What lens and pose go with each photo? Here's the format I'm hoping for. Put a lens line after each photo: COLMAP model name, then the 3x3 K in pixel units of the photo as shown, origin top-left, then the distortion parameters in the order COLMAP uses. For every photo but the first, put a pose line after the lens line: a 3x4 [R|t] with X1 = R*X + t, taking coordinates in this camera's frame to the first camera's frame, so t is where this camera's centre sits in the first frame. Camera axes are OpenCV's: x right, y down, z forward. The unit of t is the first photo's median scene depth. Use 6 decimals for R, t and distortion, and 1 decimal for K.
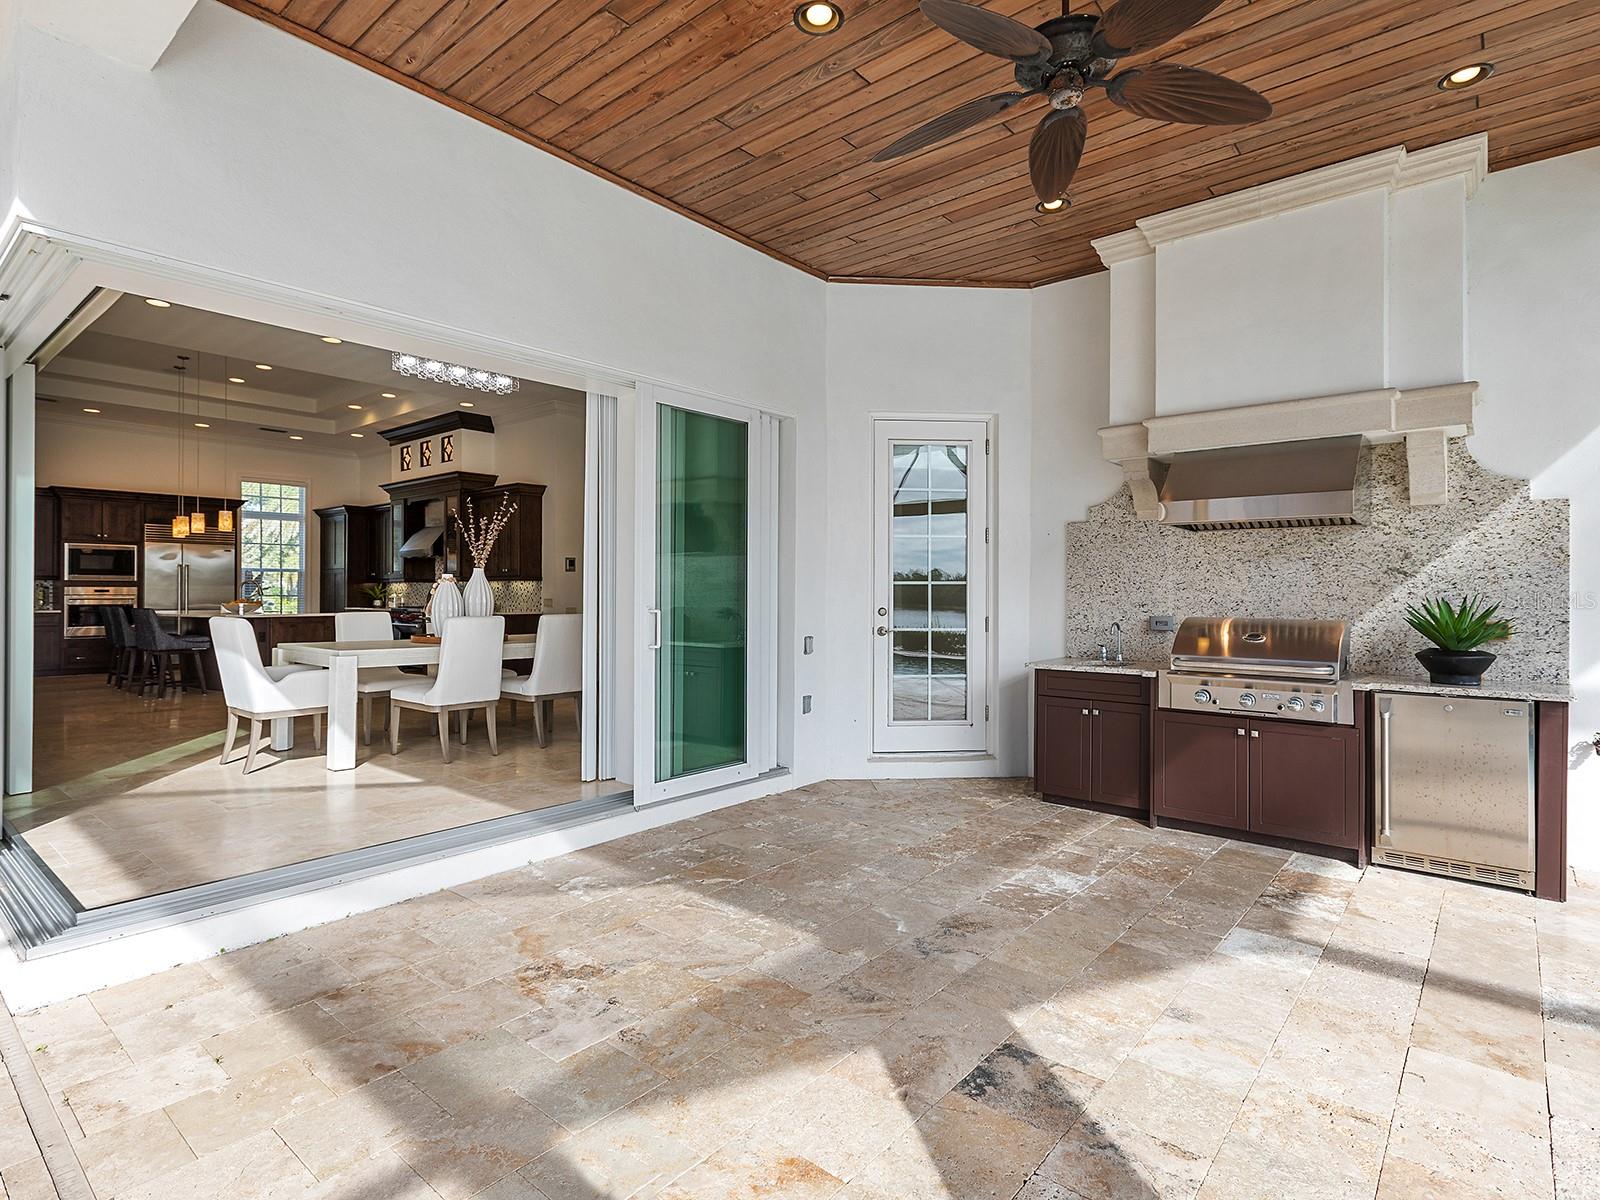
lens RADIAL K [[774.7, 0, 767.4], [0, 774.7, 586.7], [0, 0, 1]] dist [-0.001083, -0.000792]
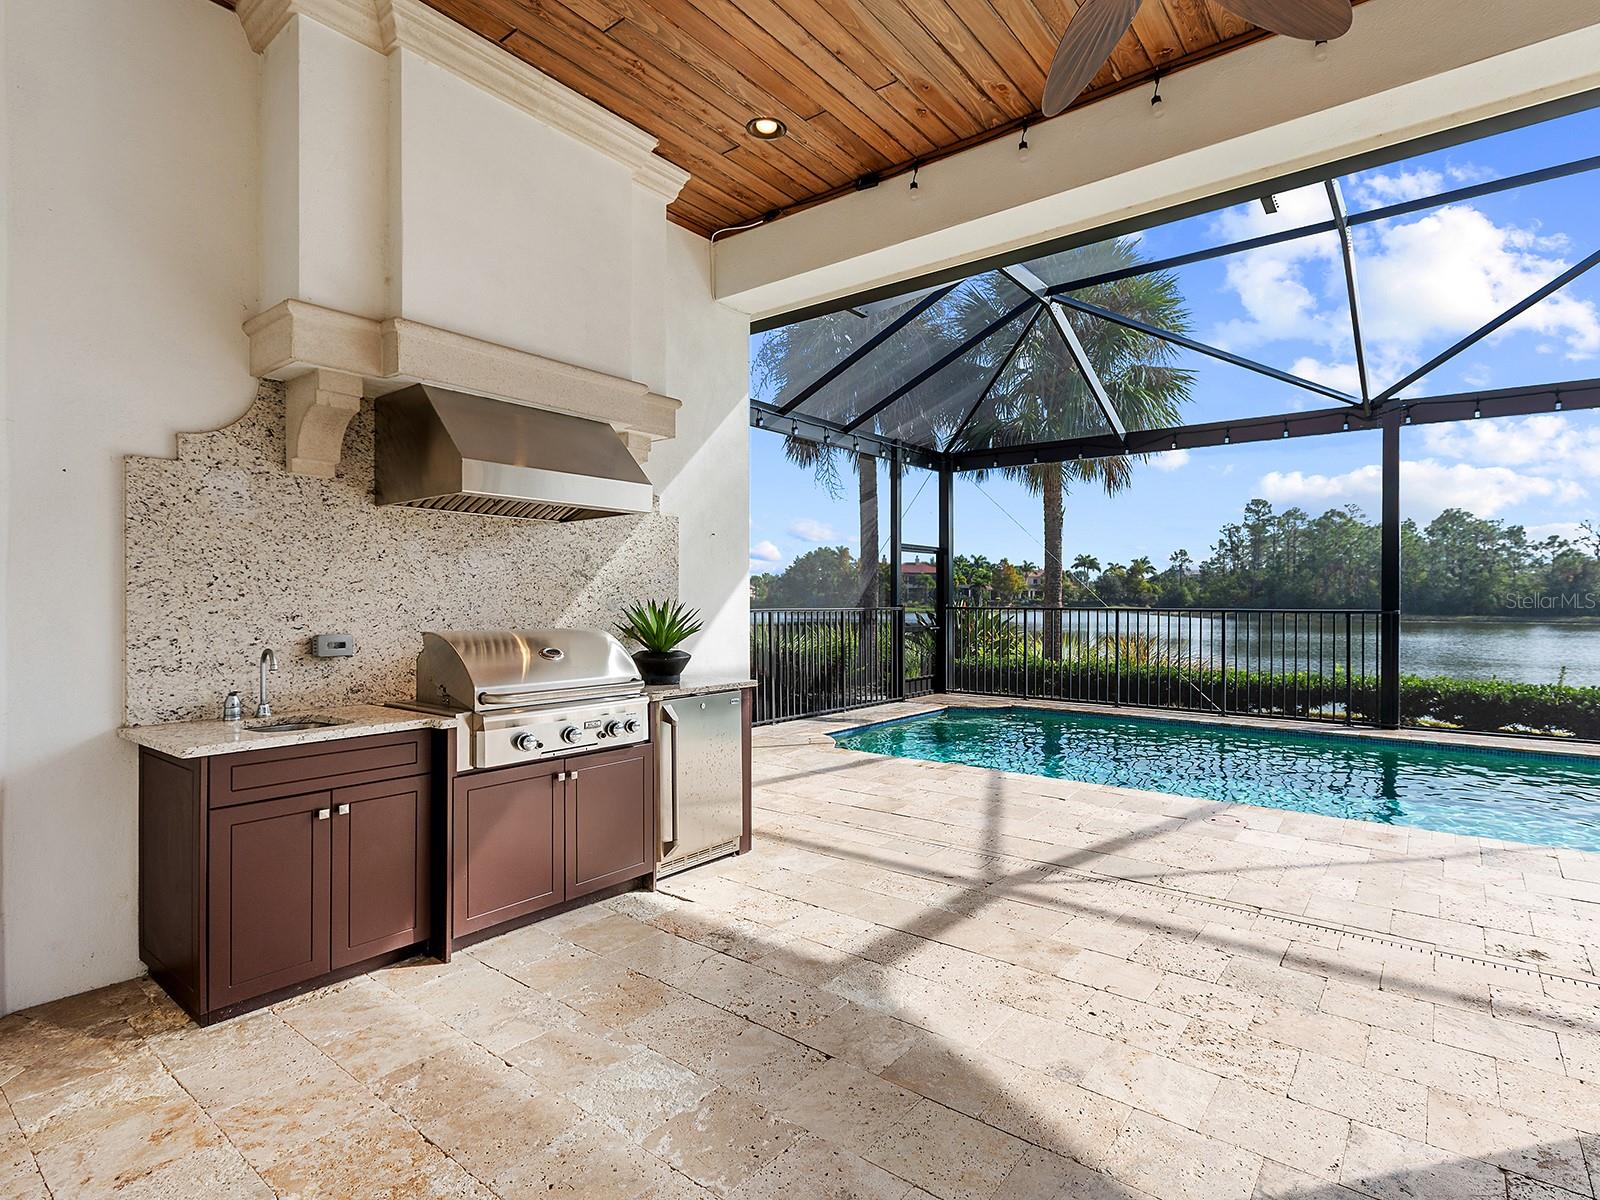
lens RADIAL K [[852.0, 0, 800.0], [0, 852.0, 600.0], [0, 0, 1]] dist [0.002752, -0.000268]
pose [[-0.075599, -0.006103, 0.997120, -0.247087], [-0.010331, 0.999932, 0.005337, 0.003740], [-0.997085, -0.009898, -0.075657, 0.816361]]
